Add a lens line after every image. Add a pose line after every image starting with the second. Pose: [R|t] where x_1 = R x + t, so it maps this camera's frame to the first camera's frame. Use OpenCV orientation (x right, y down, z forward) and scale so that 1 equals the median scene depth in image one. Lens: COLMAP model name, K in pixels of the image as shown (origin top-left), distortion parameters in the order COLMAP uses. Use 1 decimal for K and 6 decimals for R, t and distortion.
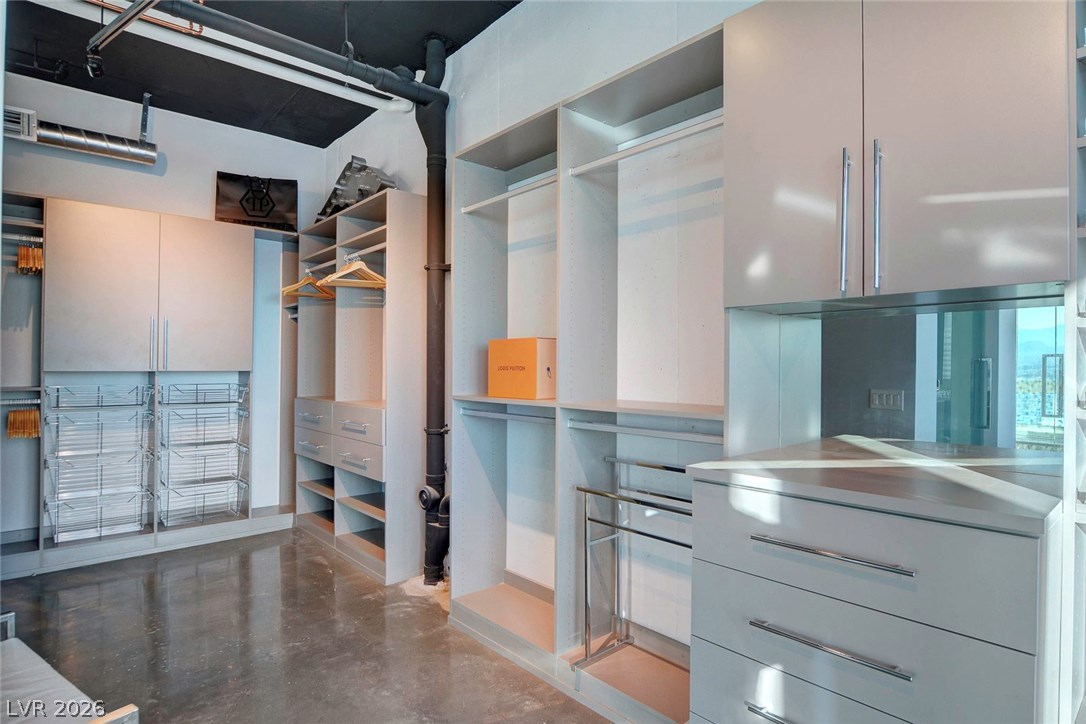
lens RADIAL K [[582.5, 0, 544.2], [0, 582.5, 363.1], [0, 0, 1]] dist [-0.023289, 0.000480]
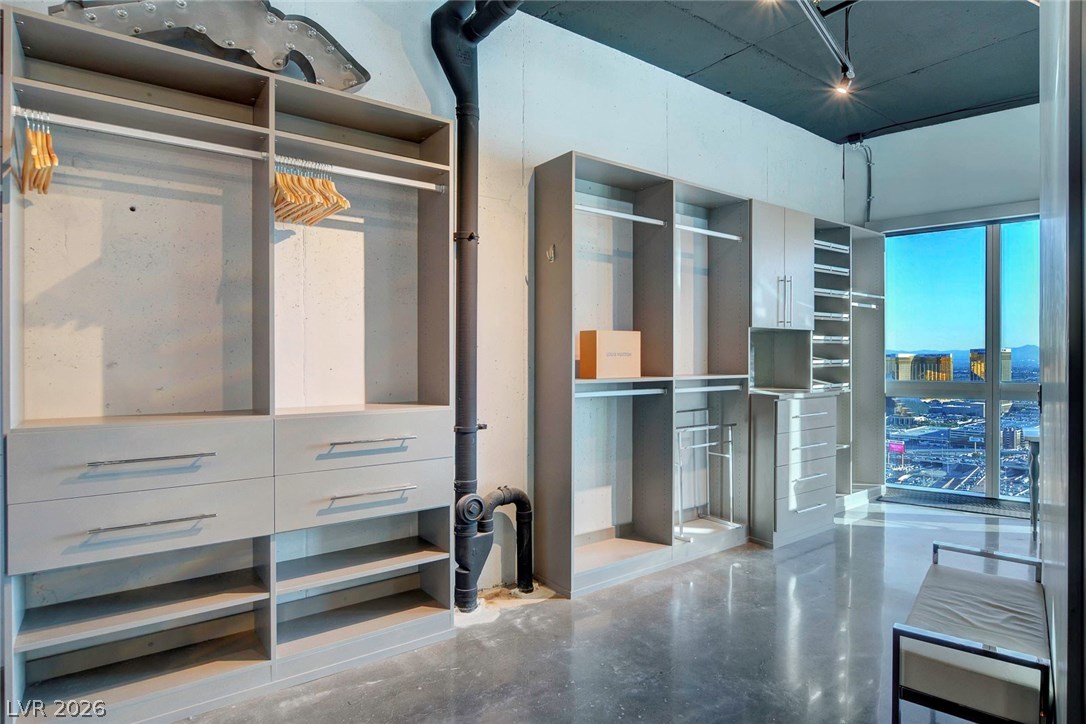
lens RADIAL K [[582.5, 0, 541.0], [0, 582.5, 359.7], [0, 0, 1]] dist [-0.023289, 0.000480]
pose [[0.103393, -0.006586, 0.994619, -1.066065], [0.000645, 0.999978, 0.006554, 0.011094], [-0.994640, -0.000036, 0.103395, 0.838773]]
